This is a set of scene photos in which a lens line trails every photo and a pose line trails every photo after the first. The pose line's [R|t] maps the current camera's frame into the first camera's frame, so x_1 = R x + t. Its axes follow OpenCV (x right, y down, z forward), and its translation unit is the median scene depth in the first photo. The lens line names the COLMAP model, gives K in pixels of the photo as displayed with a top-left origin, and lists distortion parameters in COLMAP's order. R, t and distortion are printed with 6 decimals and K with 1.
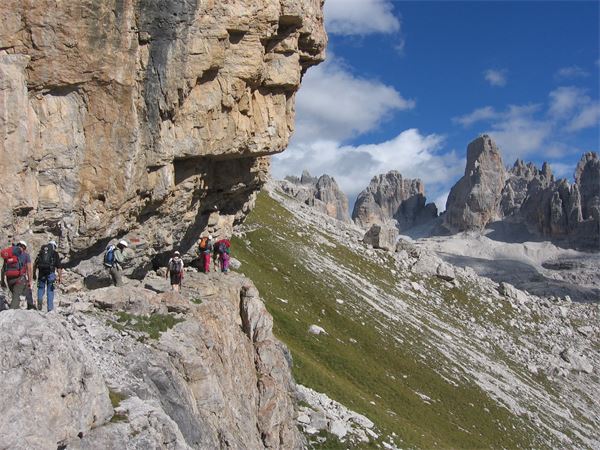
lens RADIAL K [[646.2, 0, 298.8], [0, 646.2, 222.2], [0, 0, 1]] dist [-0.148590, 0.000000]
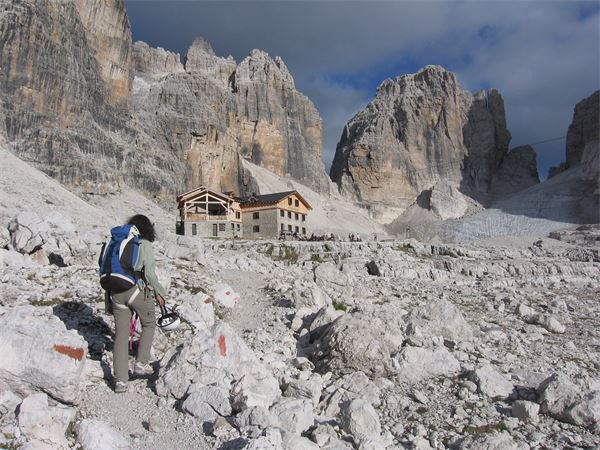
lens RADIAL K [[646.2, 0, 300.3], [0, 646.2, 225.6], [0, 0, 1]] dist [-0.148590, 0.000000]
pose [[0.998659, -0.002476, 0.051708, 0.070388], [0.002286, 0.999990, 0.003719, 0.030899], [-0.051717, -0.003596, 0.998655, 0.978394]]
